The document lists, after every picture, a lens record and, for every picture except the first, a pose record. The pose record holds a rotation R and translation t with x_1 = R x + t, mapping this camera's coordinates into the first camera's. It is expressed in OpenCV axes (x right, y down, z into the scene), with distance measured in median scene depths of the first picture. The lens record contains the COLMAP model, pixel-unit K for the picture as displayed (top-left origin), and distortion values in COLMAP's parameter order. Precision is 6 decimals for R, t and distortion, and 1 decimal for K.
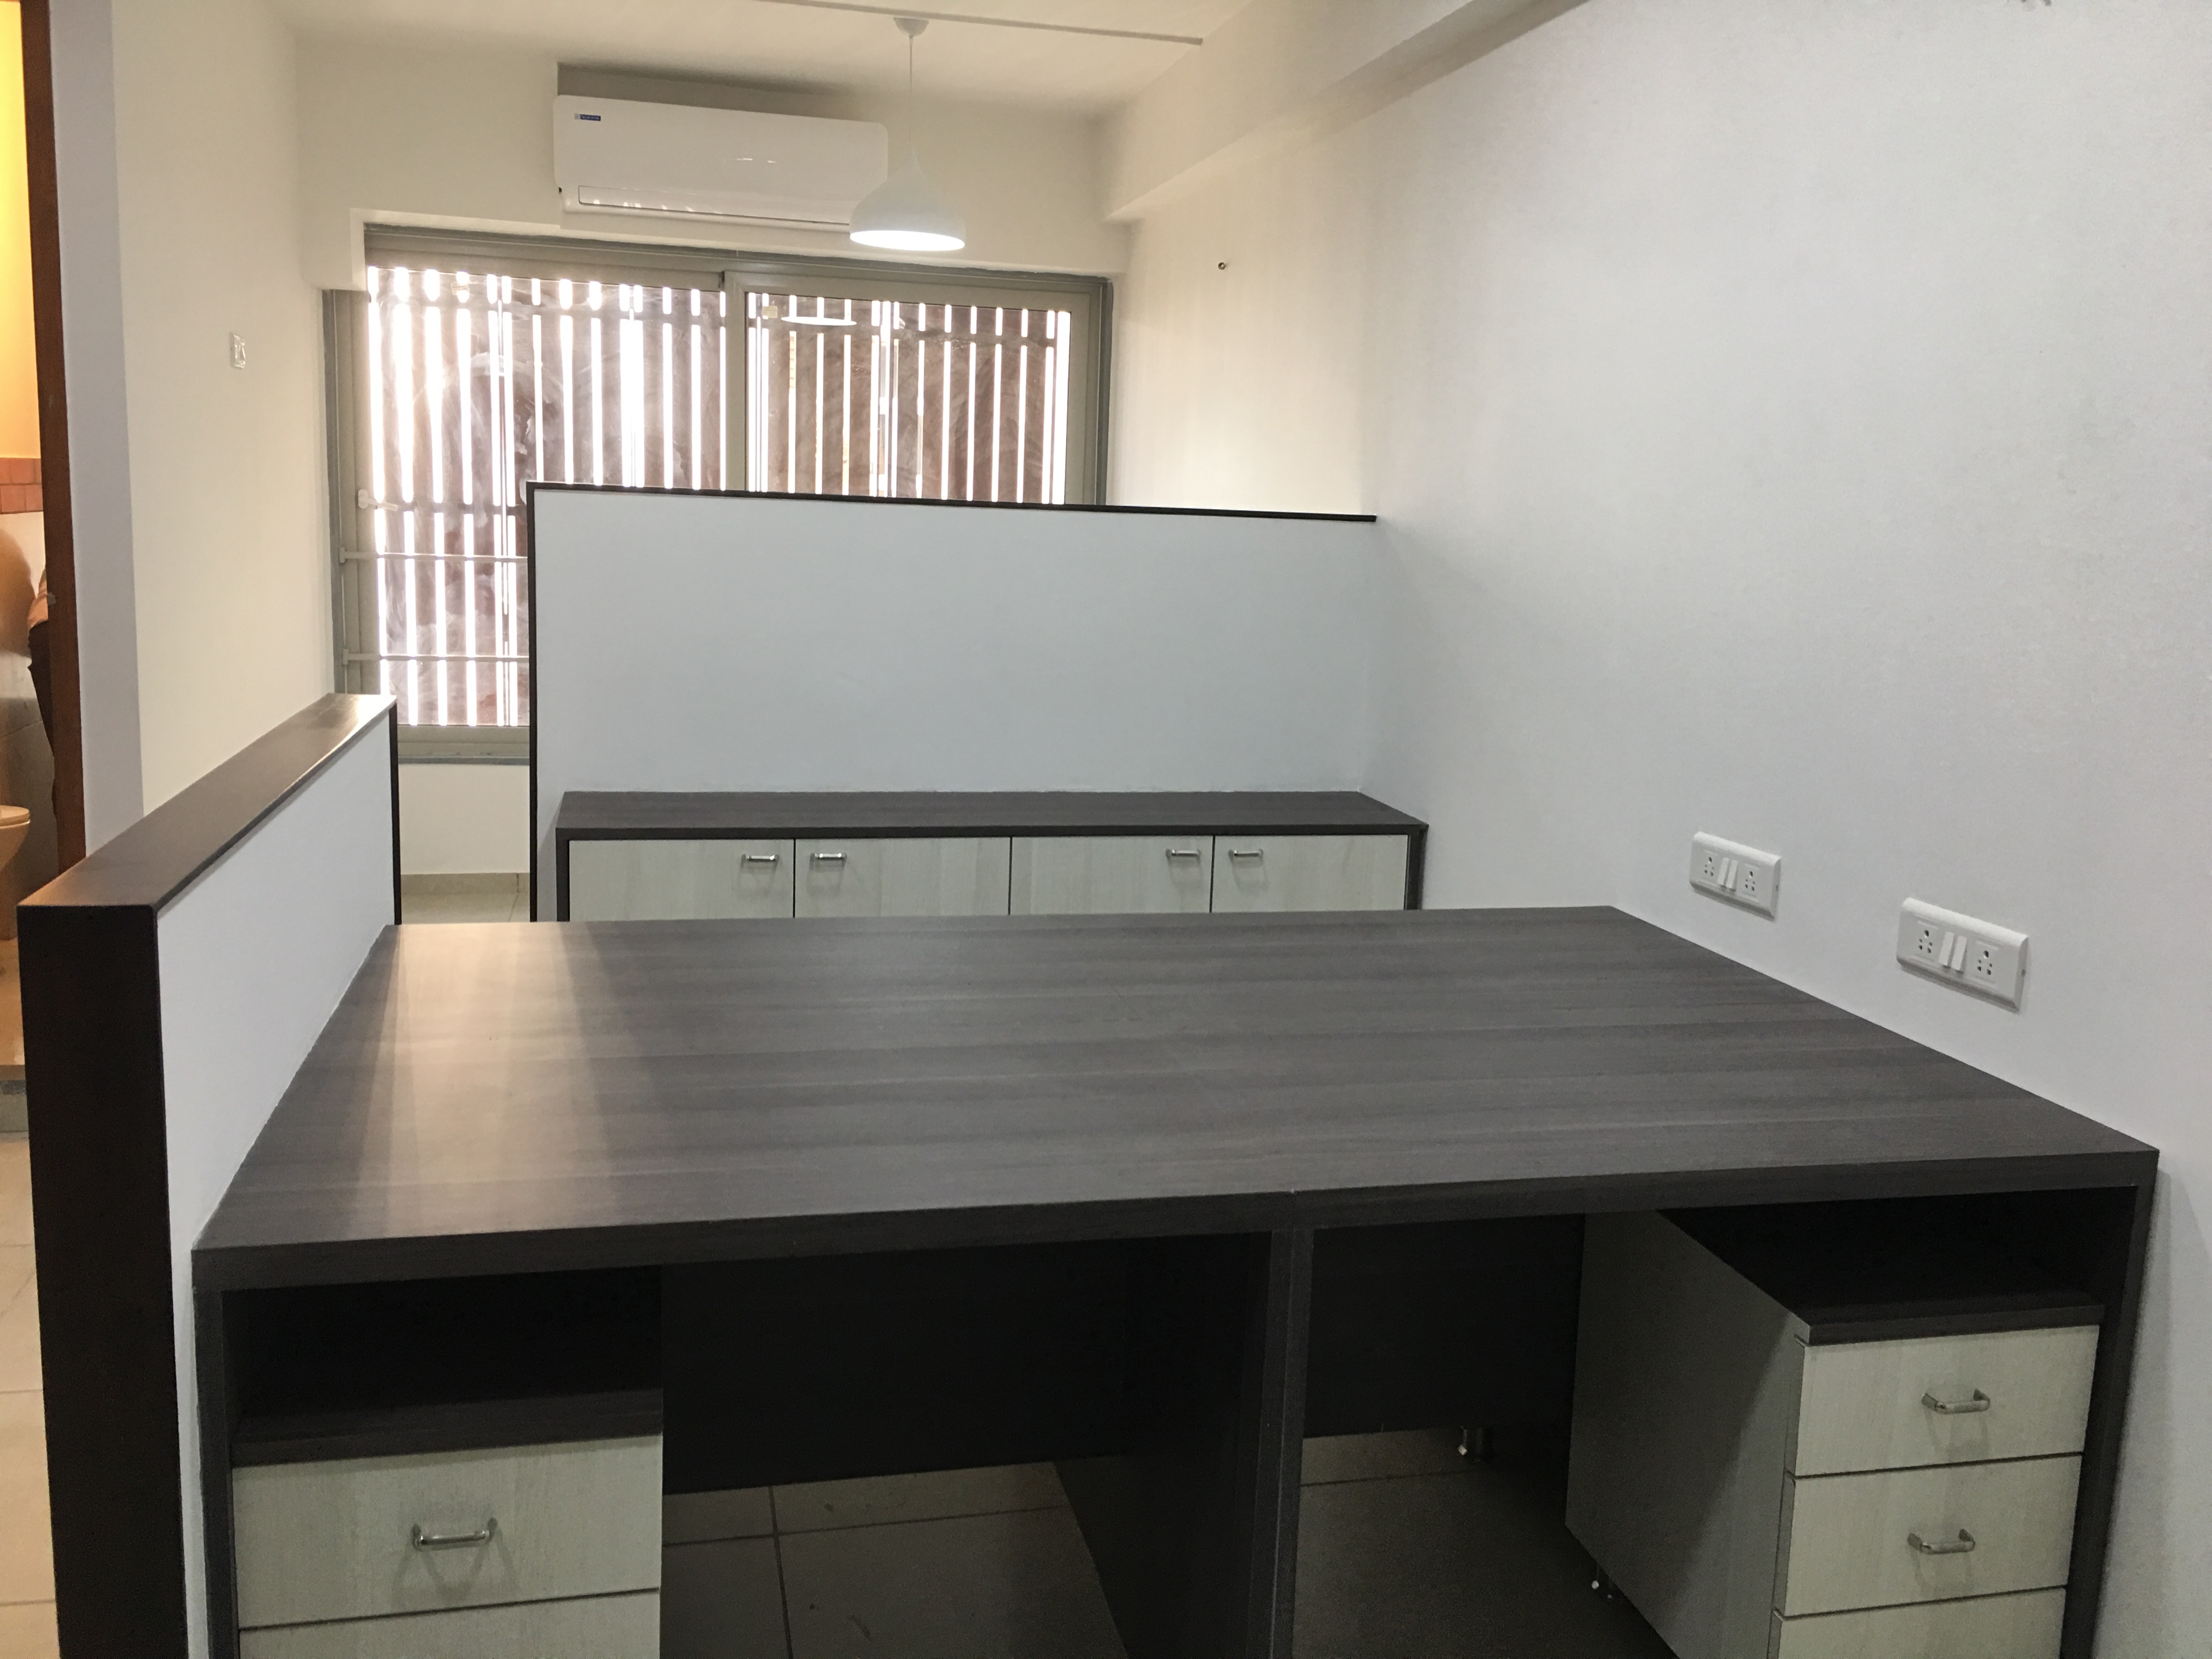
lens RADIAL K [[1884.7, 0, 1082.5], [0, 1884.7, 835.3], [0, 0, 1]] dist [0.082263, -0.110039]
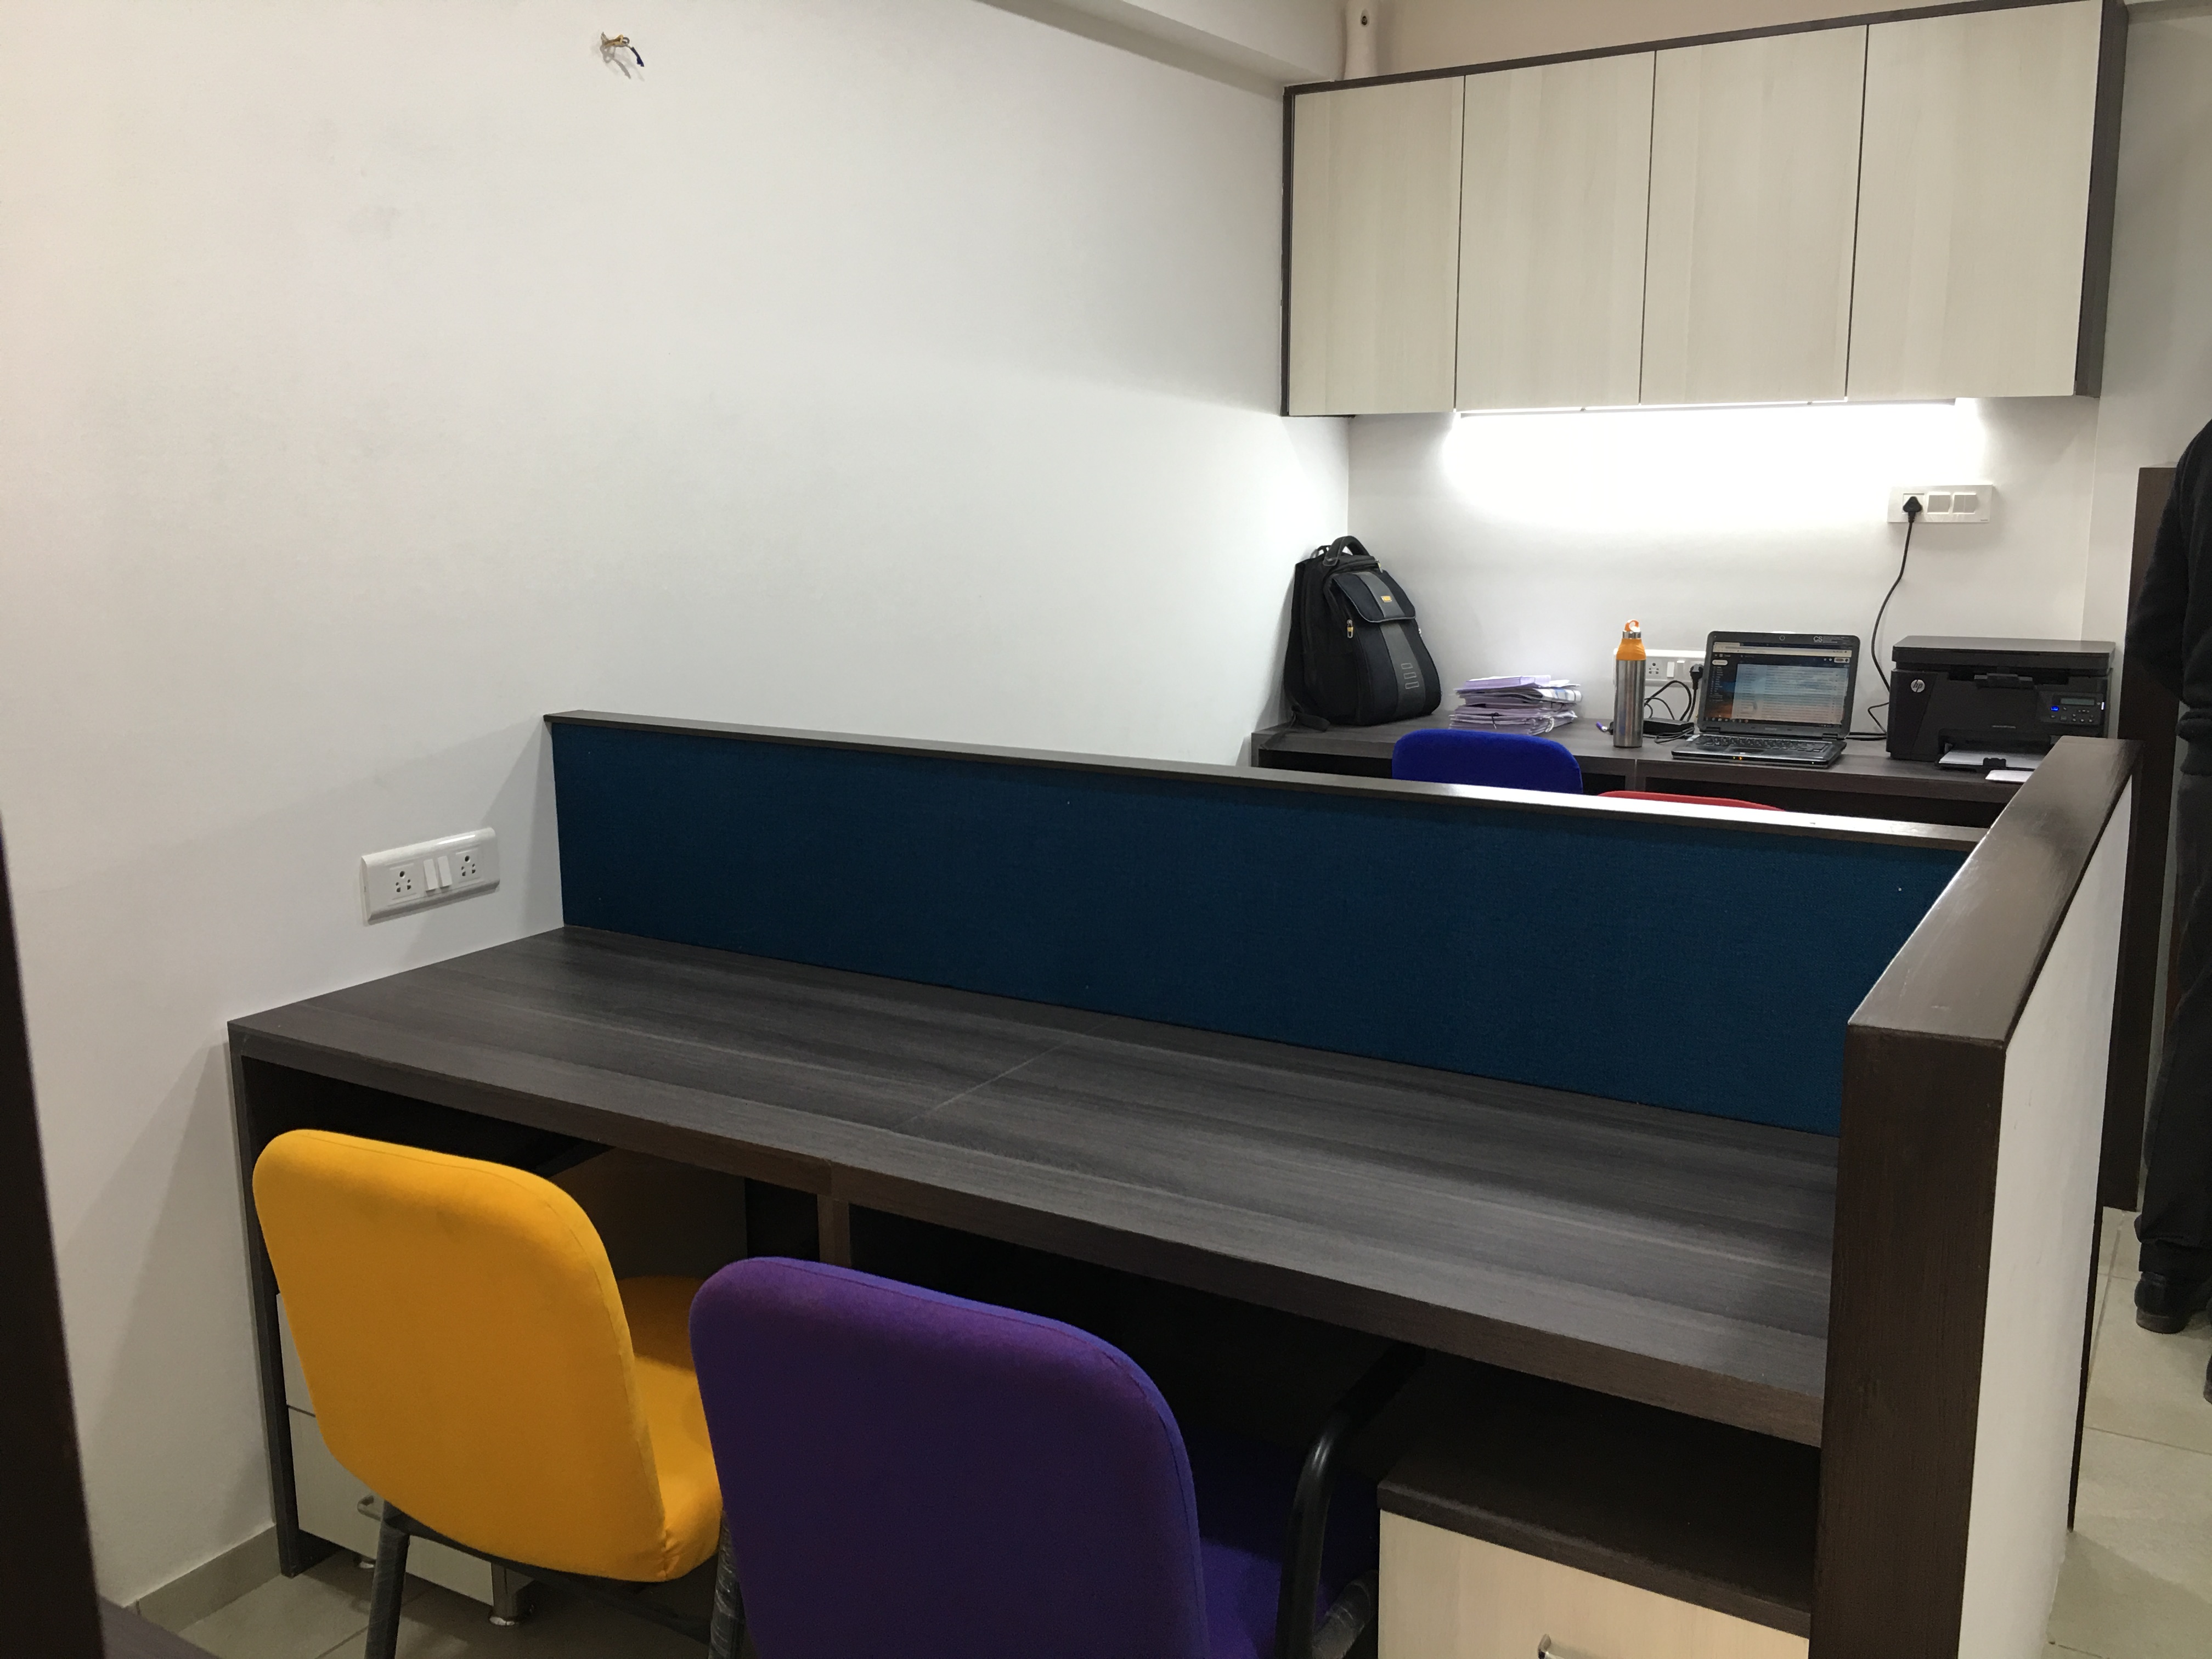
lens RADIAL K [[1884.7, 0, 1100.3], [0, 1884.7, 801.1], [0, 0, 1]] dist [0.082263, -0.110039]
pose [[-0.721637, -0.161513, 0.673167, -0.187807], [0.105785, 0.935256, 0.337797, -0.105968], [-0.684142, 0.314977, -0.657829, 0.503757]]
